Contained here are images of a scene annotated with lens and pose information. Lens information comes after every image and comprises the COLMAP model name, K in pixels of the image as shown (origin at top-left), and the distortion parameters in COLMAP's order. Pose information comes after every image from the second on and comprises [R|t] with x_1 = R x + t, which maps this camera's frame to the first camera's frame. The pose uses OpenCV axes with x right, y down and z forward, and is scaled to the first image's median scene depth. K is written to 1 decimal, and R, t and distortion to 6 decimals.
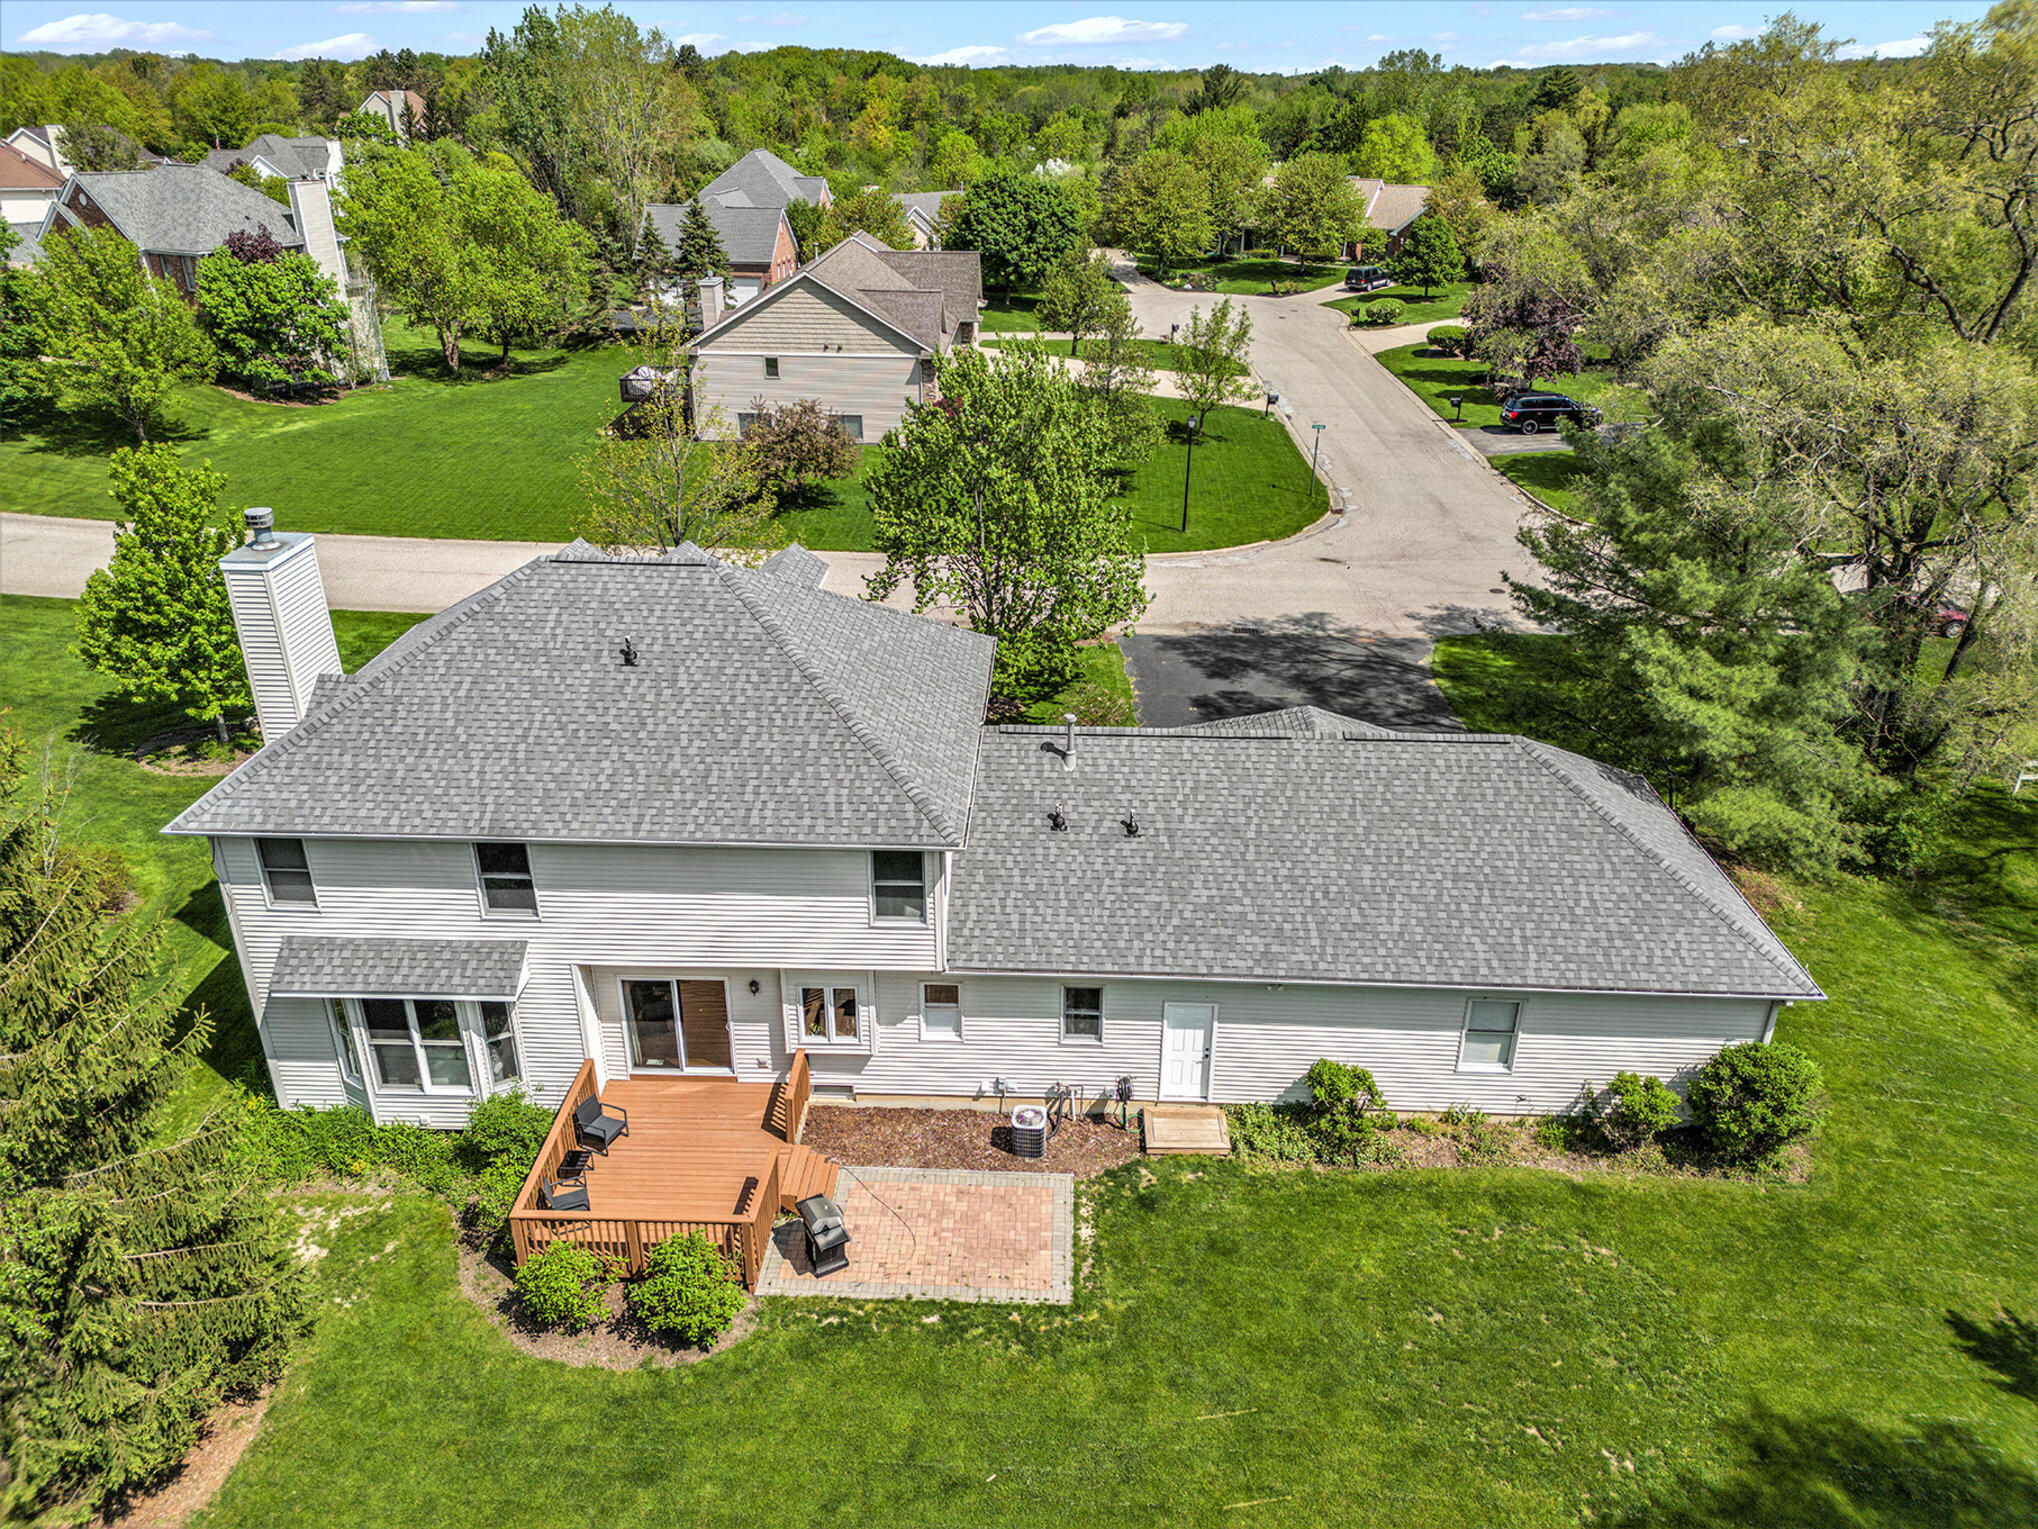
lens RADIAL K [[1418.8, 0, 1017.8], [0, 1418.8, 770.7], [0, 0, 1]] dist [0.020182, -0.014190]
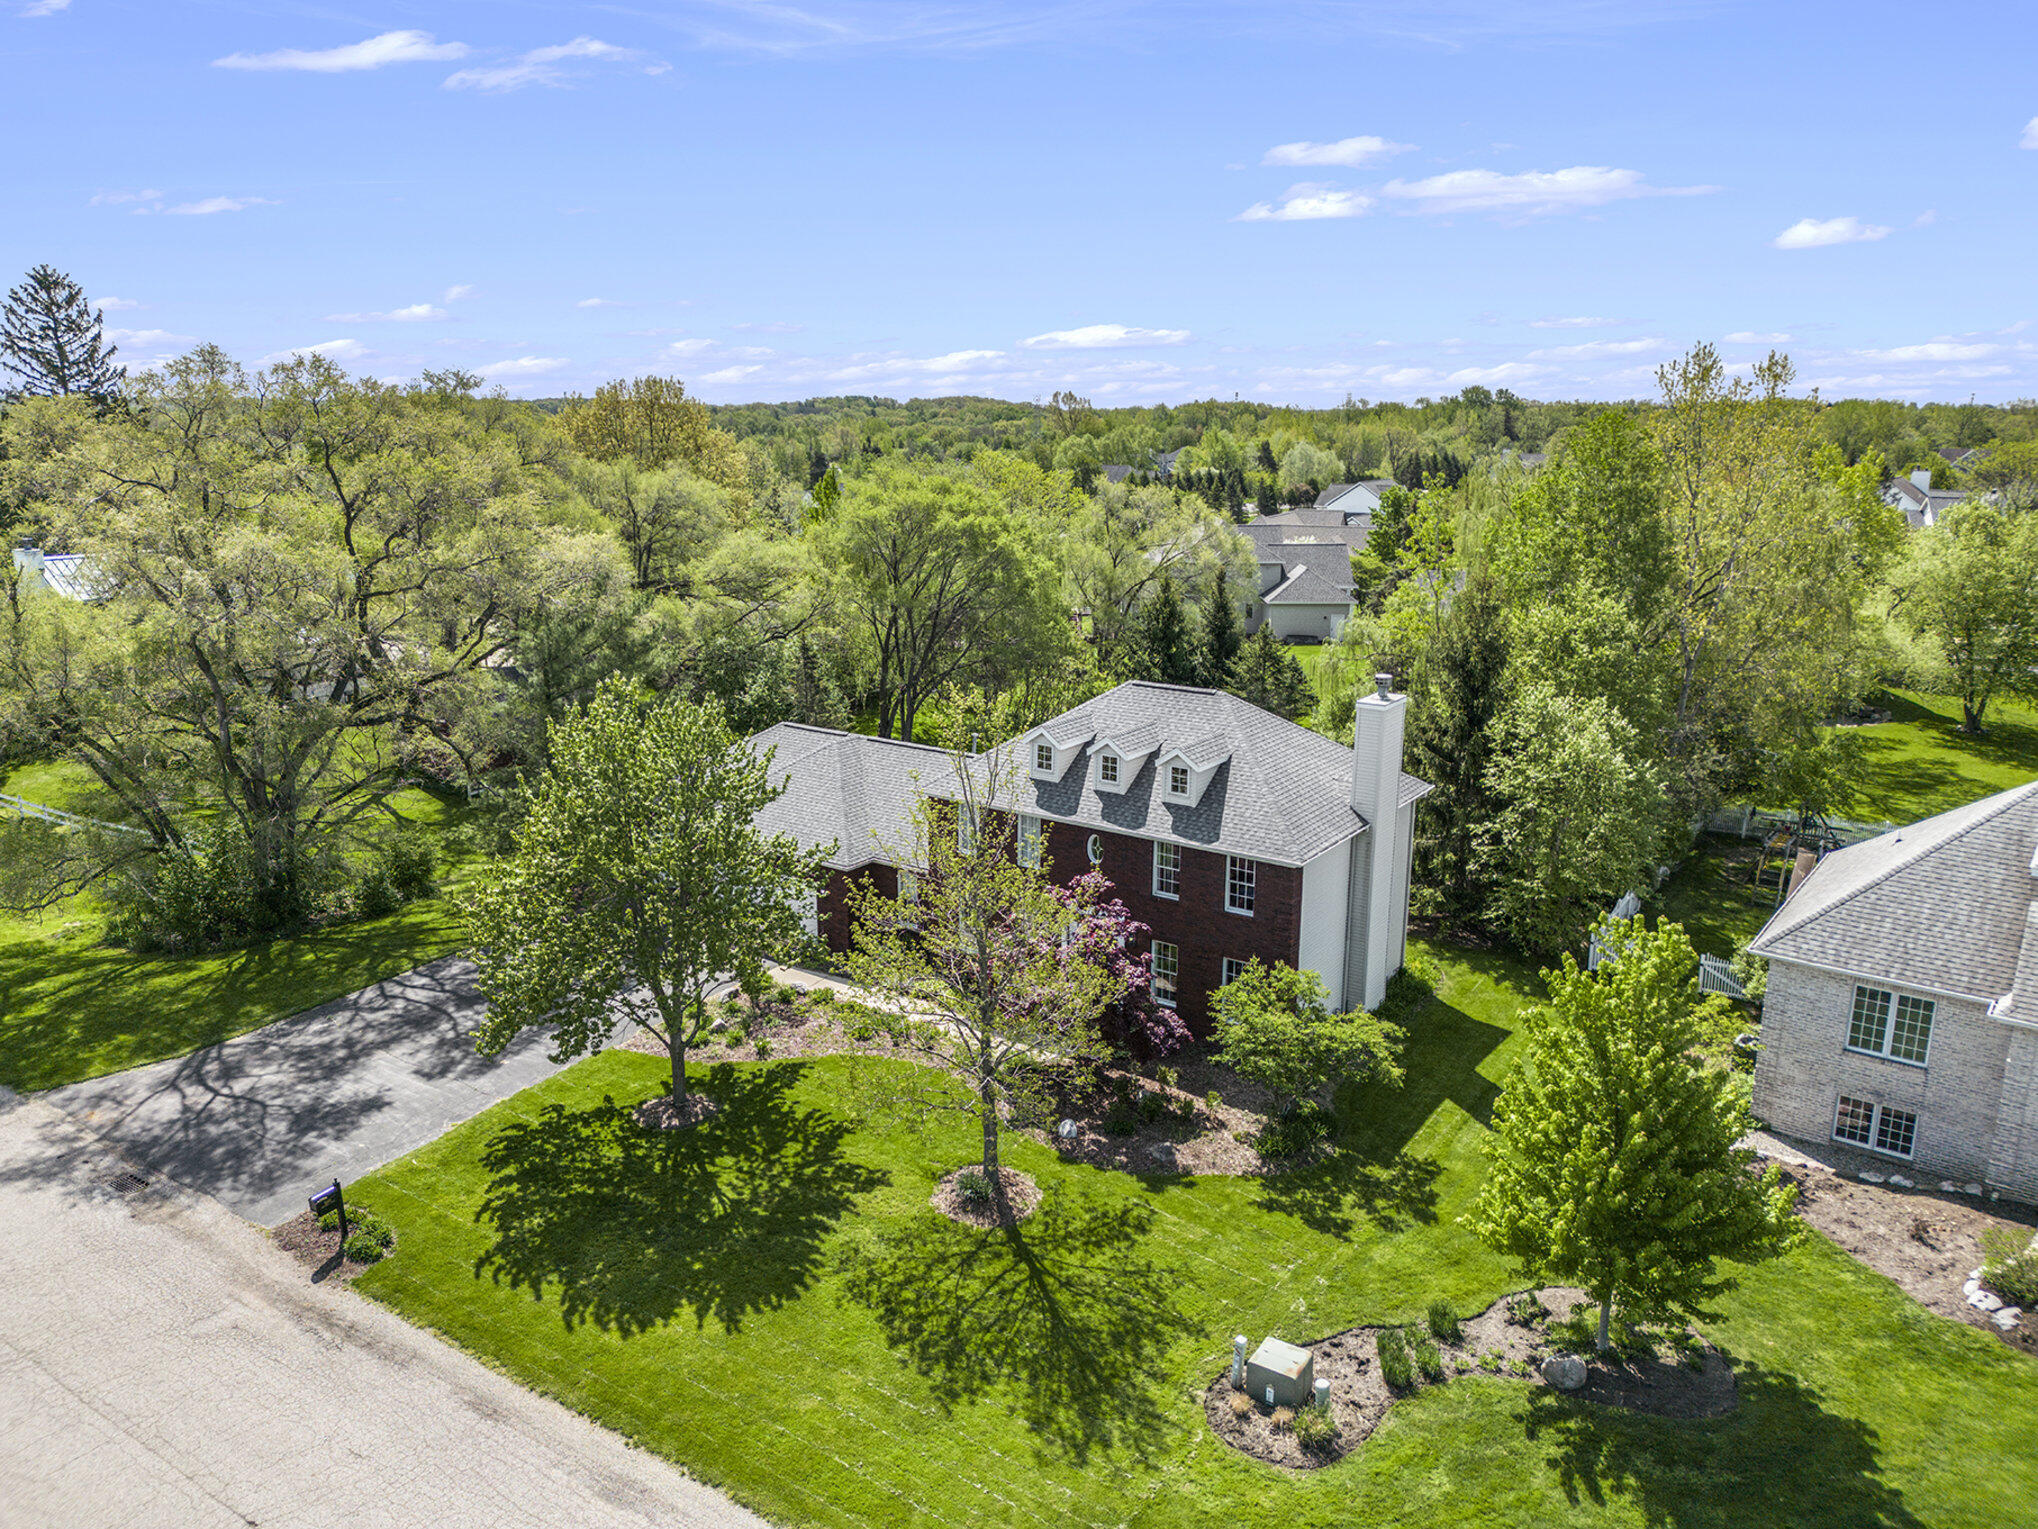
lens RADIAL K [[1418.8, 0, 1025.9], [0, 1418.8, 769.0], [0, 0, 1]] dist [0.020182, -0.014190]
pose [[-0.845869, -0.132242, 0.516737, -1.019605], [0.222803, 0.792613, 0.567559, -1.079297], [-0.484628, 0.595211, -0.640983, 2.248226]]
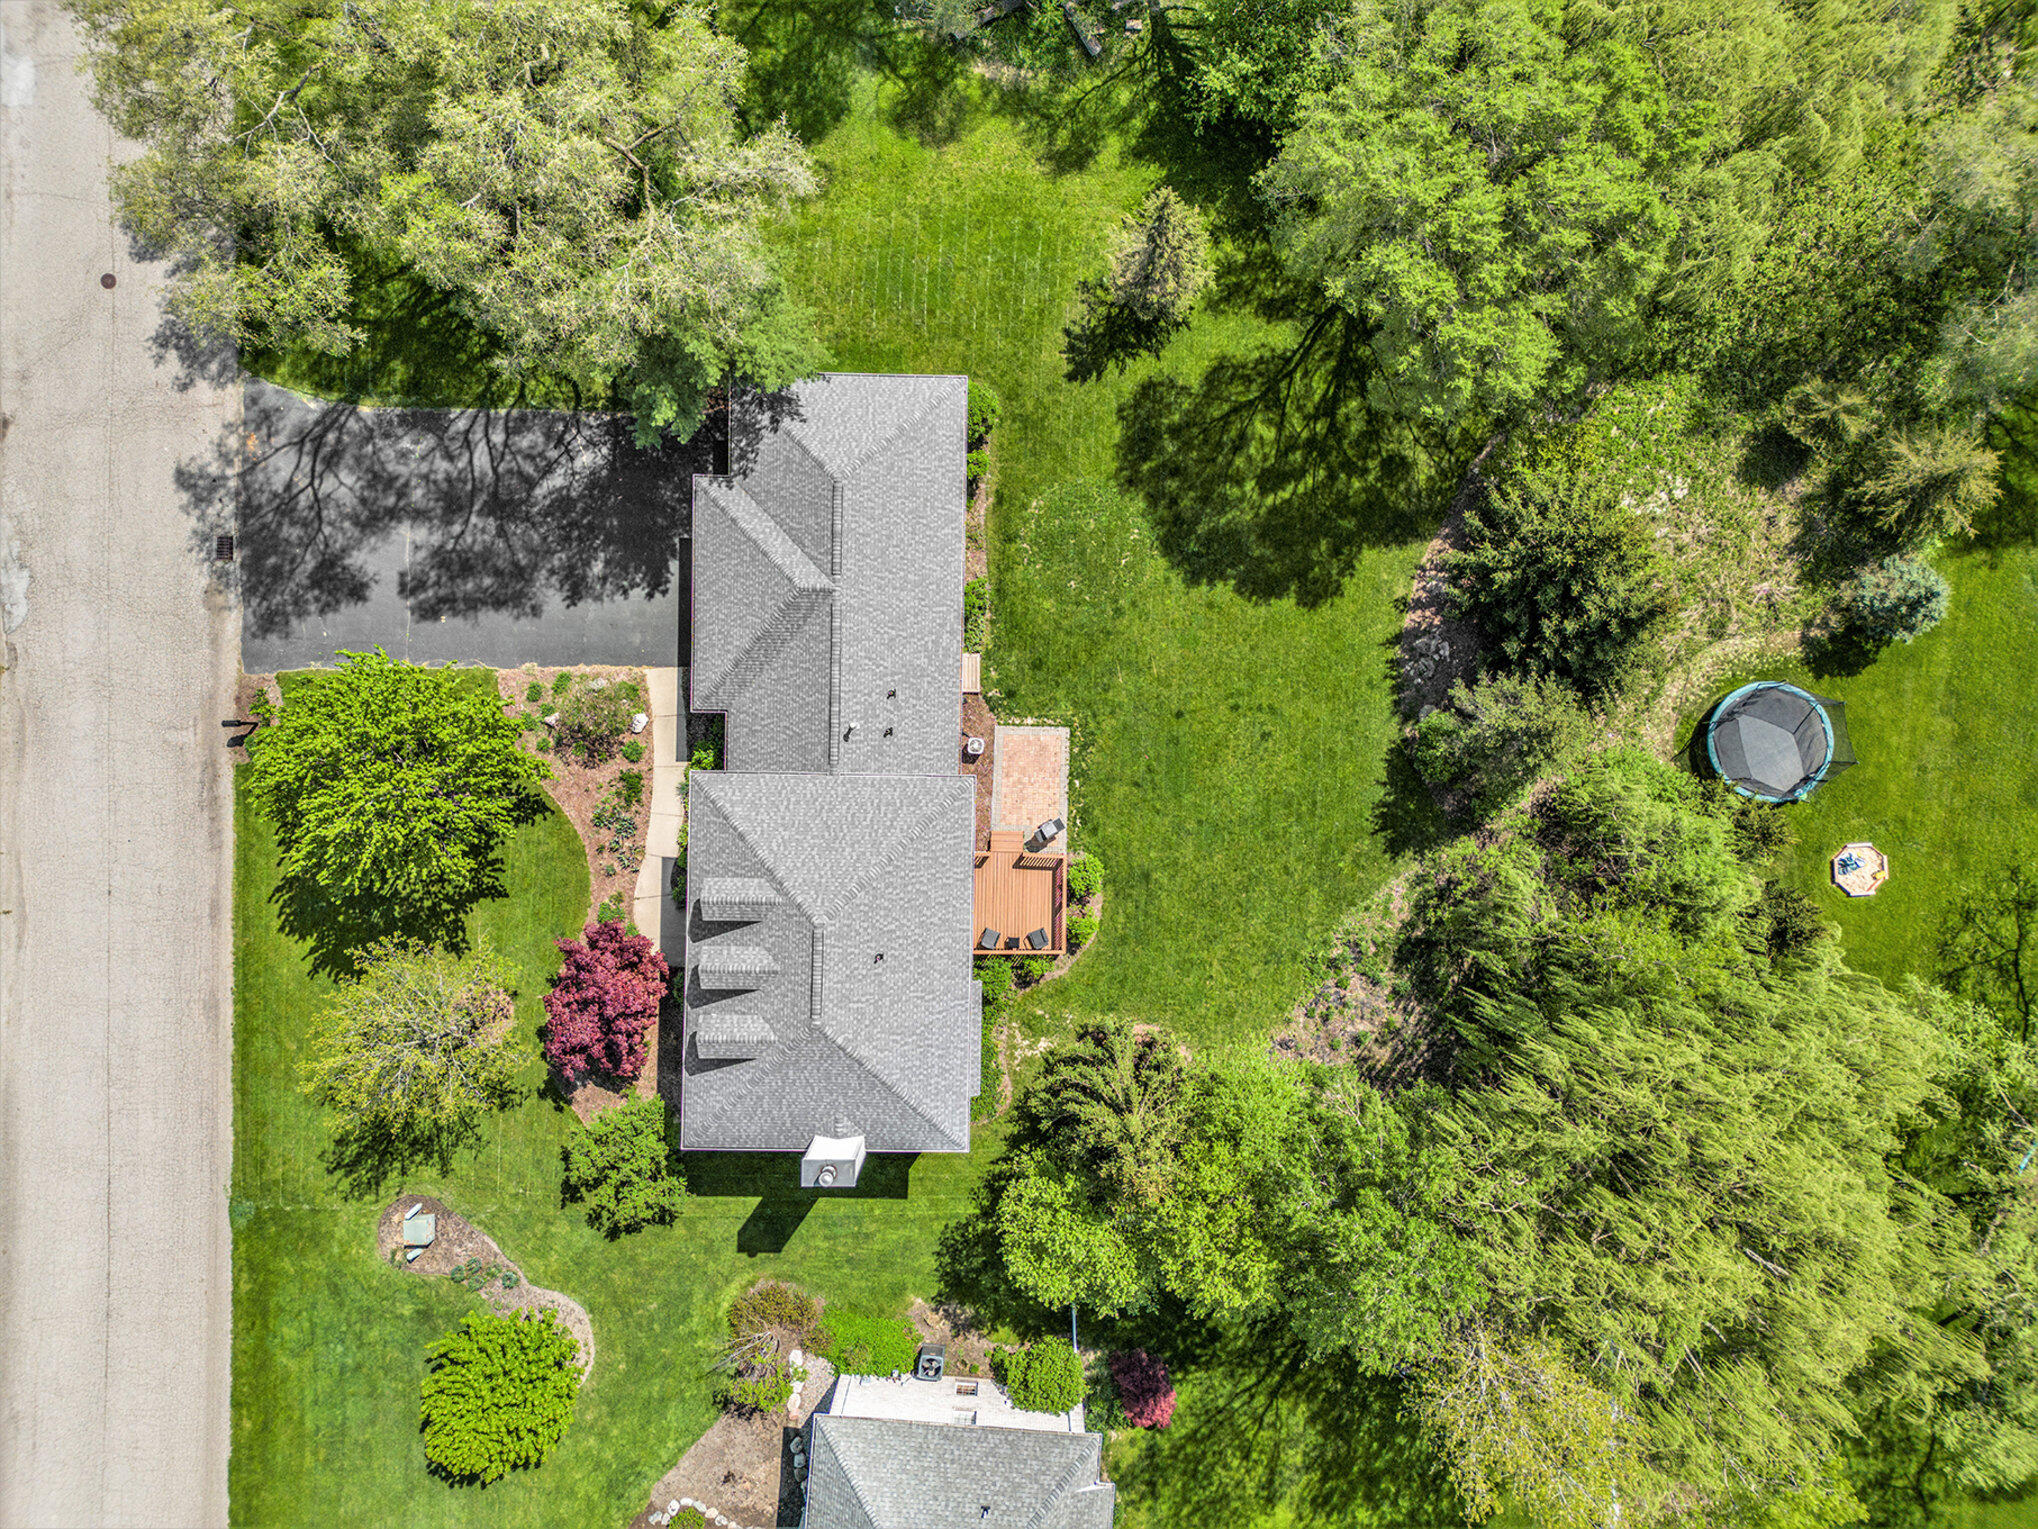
lens RADIAL K [[1418.8, 0, 1012.8], [0, 1418.8, 761.3], [0, 0, 1]] dist [0.020182, -0.014190]
pose [[-0.020234, -0.999771, -0.007012, -0.001519], [0.417420, -0.014821, 0.908593, -1.672582], [-0.908488, 0.015458, 0.417624, 0.043579]]
